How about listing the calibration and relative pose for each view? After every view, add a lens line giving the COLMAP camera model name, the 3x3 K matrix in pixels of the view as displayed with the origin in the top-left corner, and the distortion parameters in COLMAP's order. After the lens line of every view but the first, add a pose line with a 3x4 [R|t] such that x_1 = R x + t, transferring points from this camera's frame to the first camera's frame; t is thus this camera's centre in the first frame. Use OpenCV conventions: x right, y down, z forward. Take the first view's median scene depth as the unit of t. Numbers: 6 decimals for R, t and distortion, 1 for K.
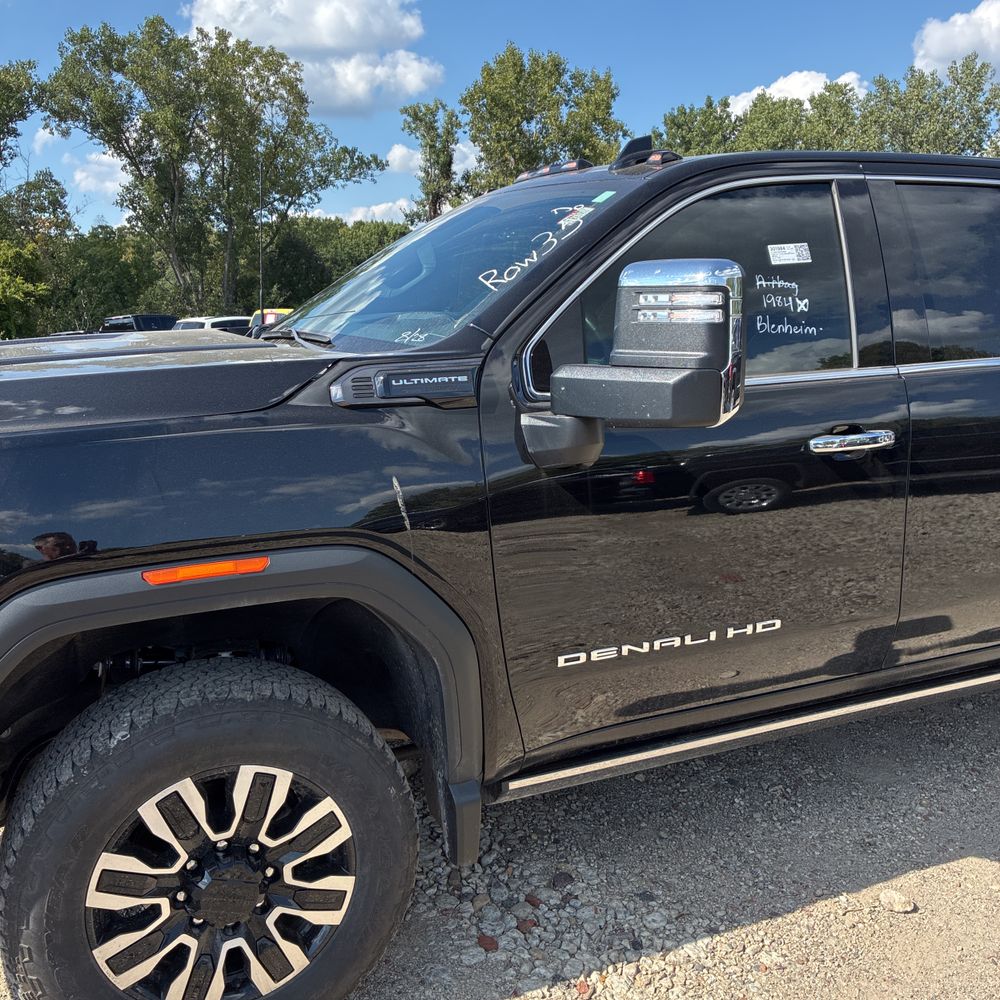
lens RADIAL K [[1015.7, 0, 495.4], [0, 1015.7, 493.6], [0, 0, 1]] dist [0.020393, 0.003771]
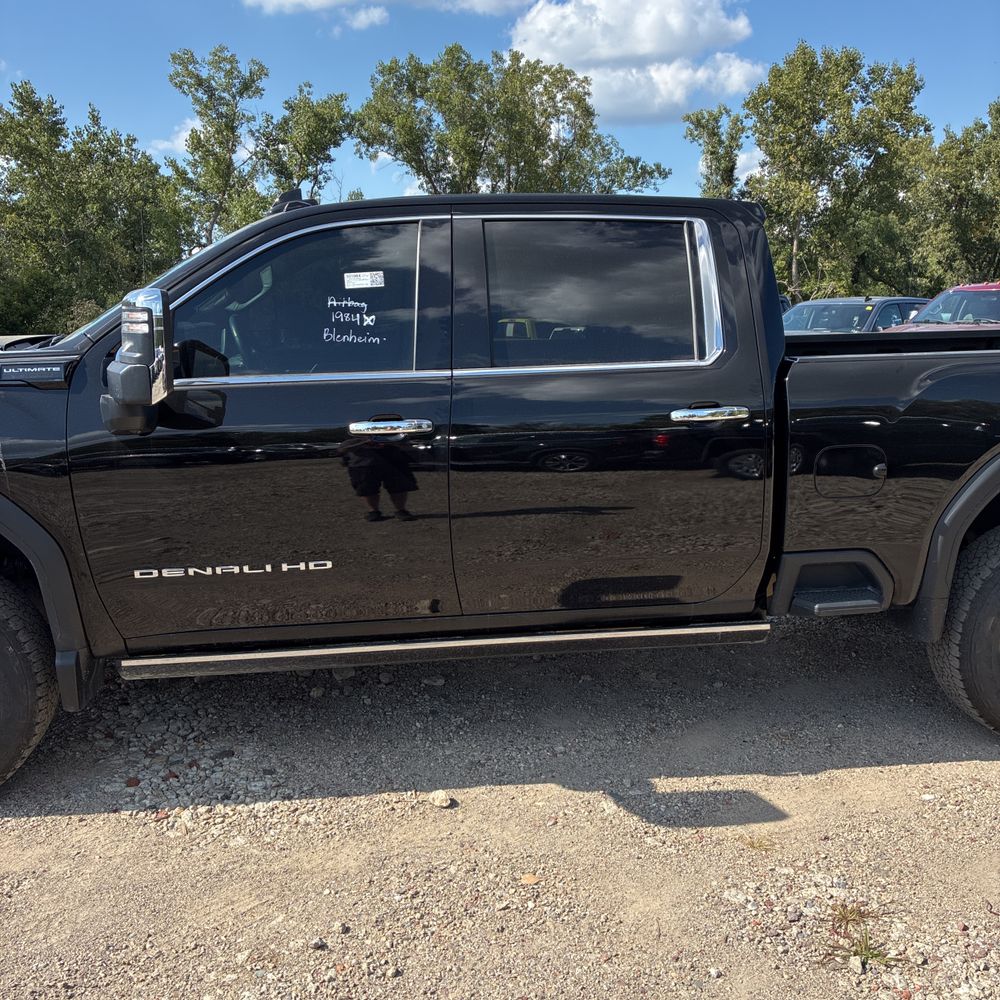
lens RADIAL K [[1019.3, 0, 495.4], [0, 1019.3, 500.8], [0, 0, 1]] dist [0.002971, 0.045595]
pose [[0.956217, 0.054246, -0.287588, 0.040258], [-0.054430, 0.998490, 0.007361, 0.001175], [0.287553, 0.008614, 0.957726, -0.008853]]
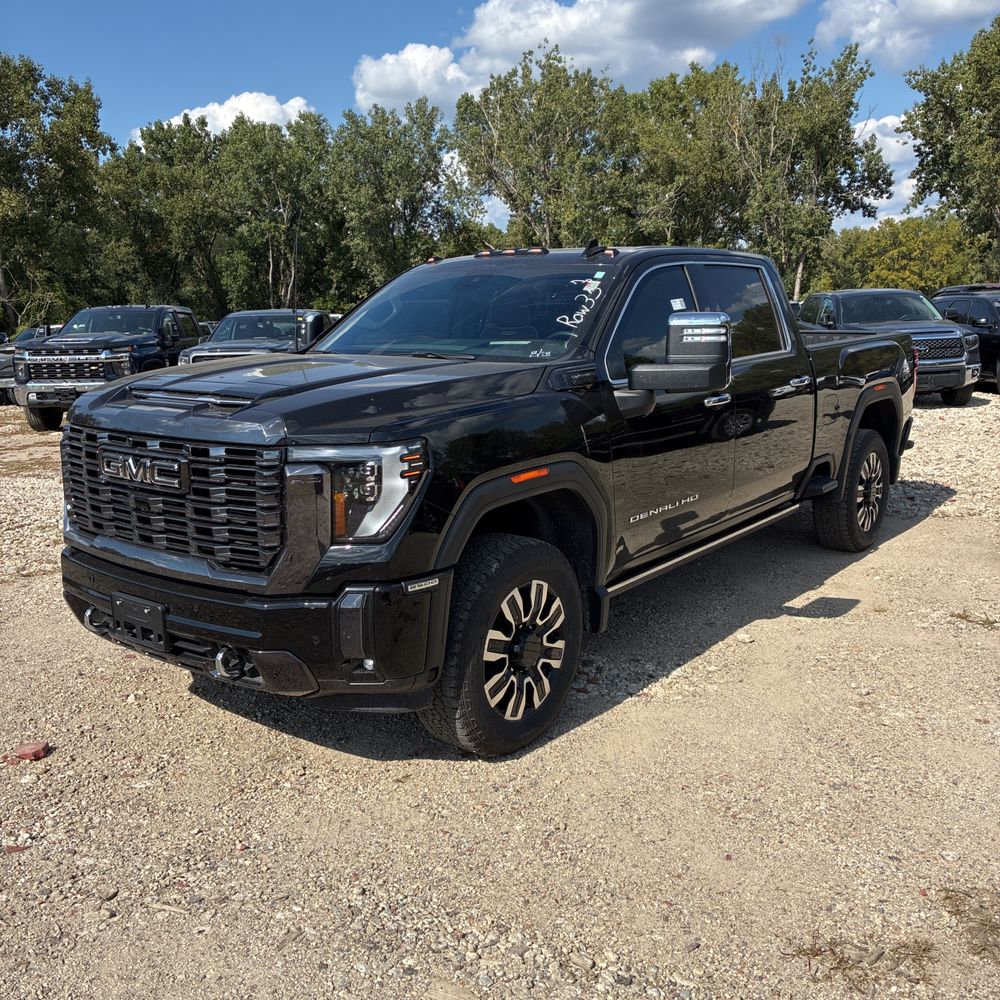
lens RADIAL K [[1024.6, 0, 492.7], [0, 1024.6, 488.4], [0, 0, 1]] dist [0.016951, 0.005154]
pose [[0.879762, -0.091237, 0.466578, -0.045657], [0.100878, 0.994889, 0.004333, 0.003096], [-0.464589, 0.043255, 0.884469, -0.025373]]
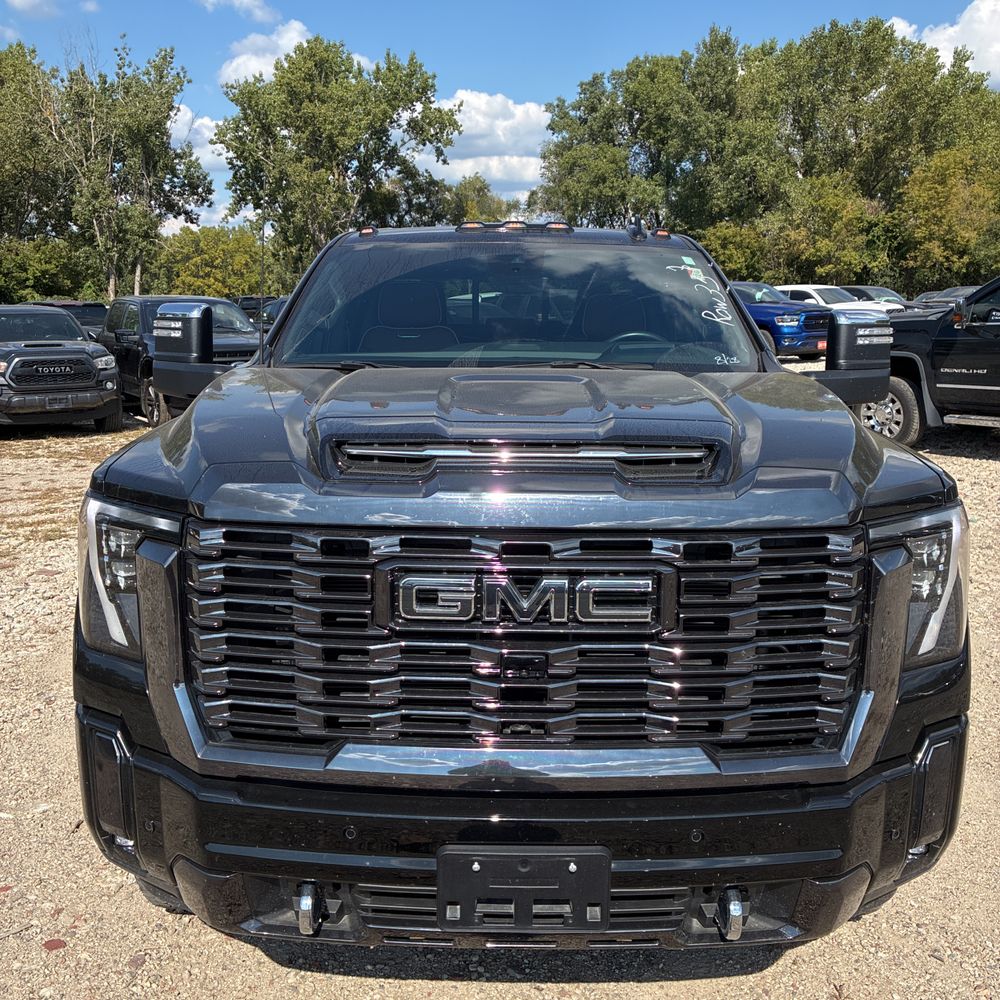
lens RADIAL K [[1015.7, 0, 495.4], [0, 1015.7, 493.6], [0, 0, 1]] dist [0.020393, 0.003771]
pose [[0.399891, -0.159853, 0.902516, -0.065285], [0.170229, 0.980495, 0.098239, -0.007301], [-0.900616, 0.114349, 0.419303, 0.031931]]
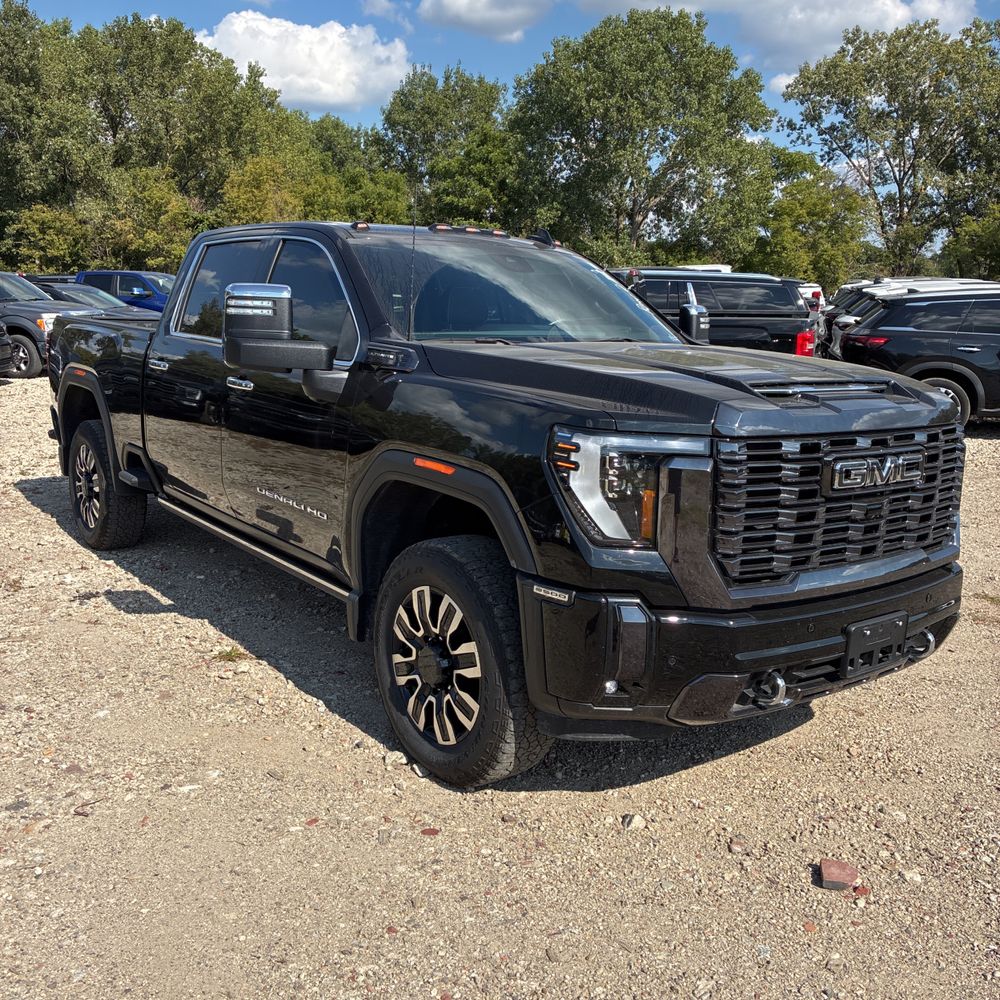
lens RADIAL K [[1030.0, 0, 475.8], [0, 1030.0, 475.5], [0, 0, 1]] dist [0.019472, 0.028500]
pose [[-0.231276, -0.156002, 0.960299, -0.086379], [0.157851, 0.967964, 0.195264, -0.015338], [-0.959997, 0.196744, -0.199242, 0.080209]]
